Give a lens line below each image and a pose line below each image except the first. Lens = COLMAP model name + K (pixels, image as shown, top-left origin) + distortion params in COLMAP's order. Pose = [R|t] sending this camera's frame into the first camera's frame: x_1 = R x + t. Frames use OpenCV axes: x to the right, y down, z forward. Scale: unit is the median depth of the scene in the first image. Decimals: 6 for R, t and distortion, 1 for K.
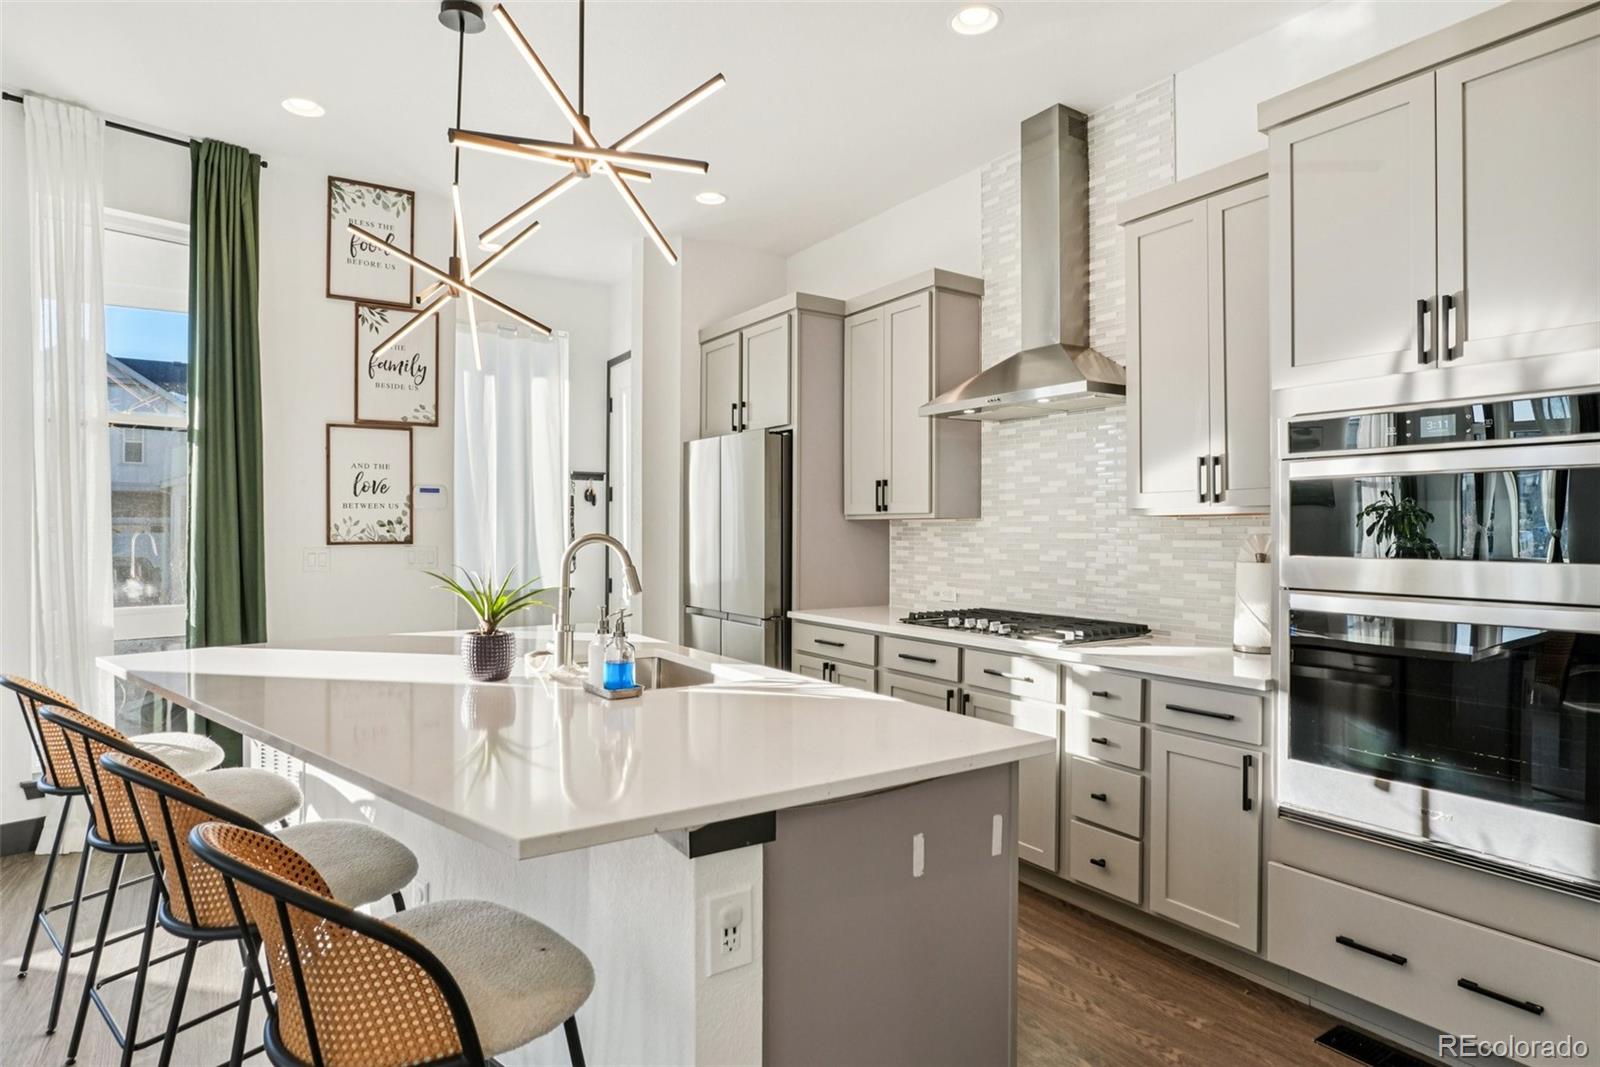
lens RADIAL K [[895.8, 0, 800.7], [0, 895.8, 529.6], [0, 0, 1]] dist [-0.003741, -0.000668]
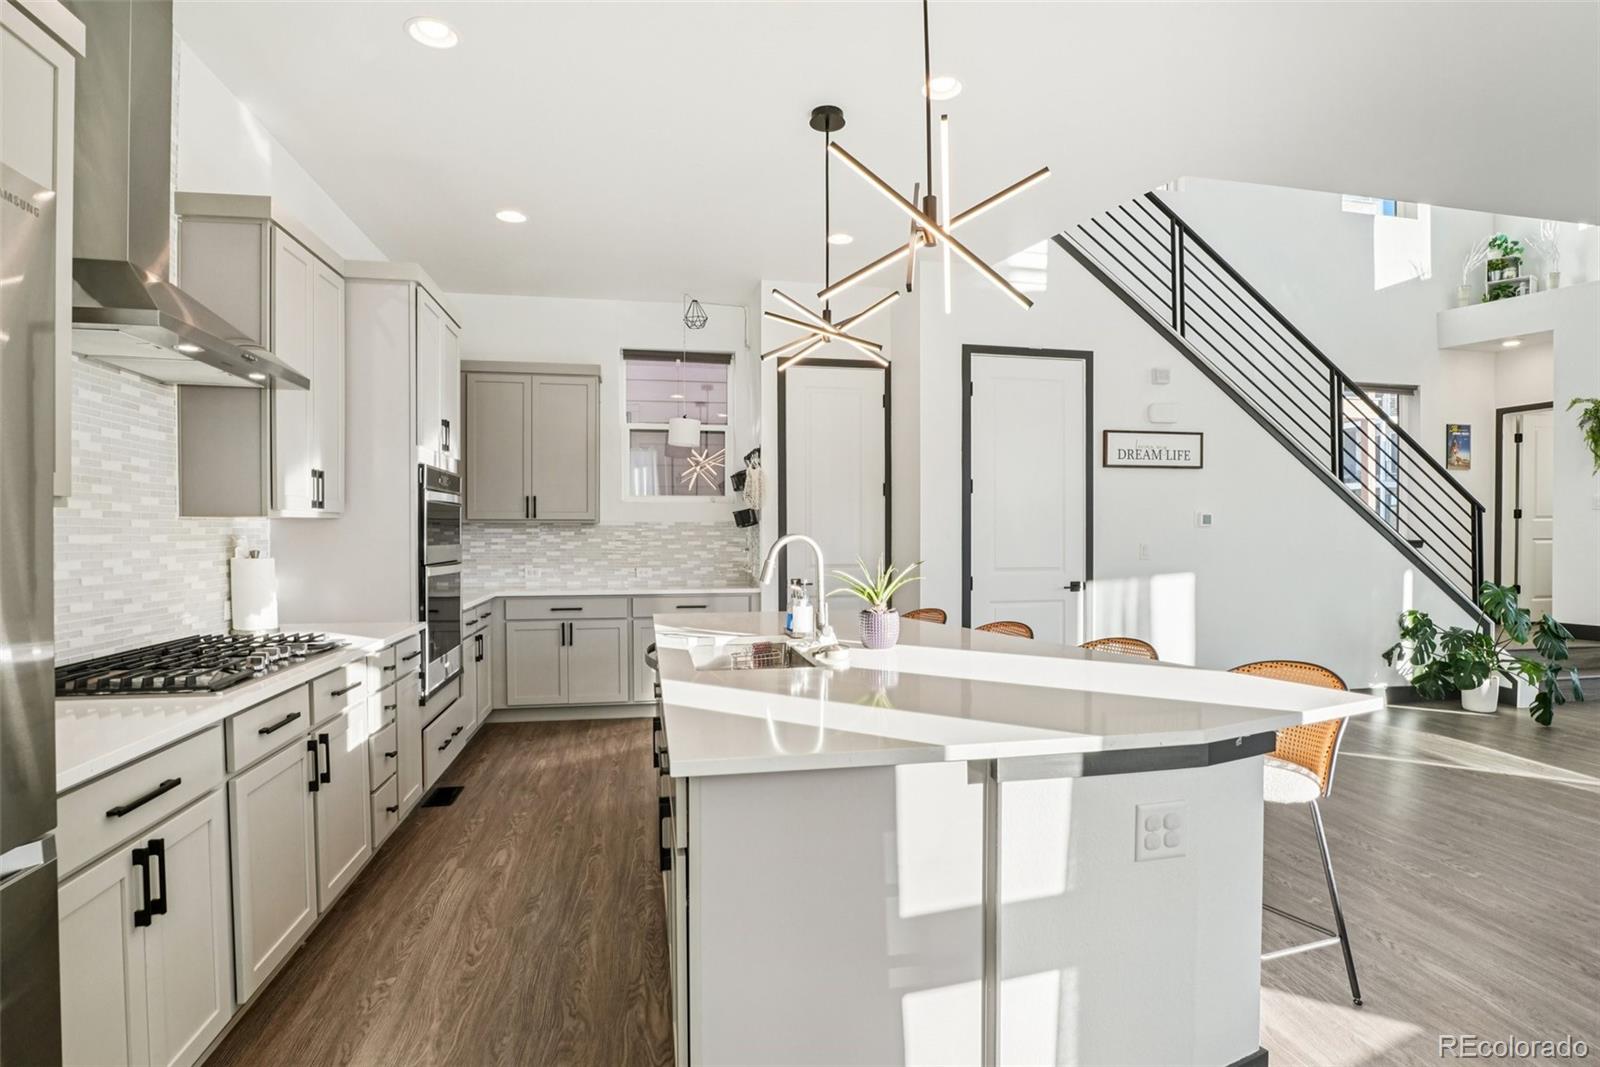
lens RADIAL K [[814.6, 0, 799.6], [0, 814.6, 532.9], [0, 0, 1]] dist [-0.002408, -0.000135]
pose [[-0.923473, 0.000977, 0.383662, -0.596862], [0.003157, 0.999982, 0.005052, 0.000694], [-0.383650, 0.005877, -0.923460, 1.834385]]
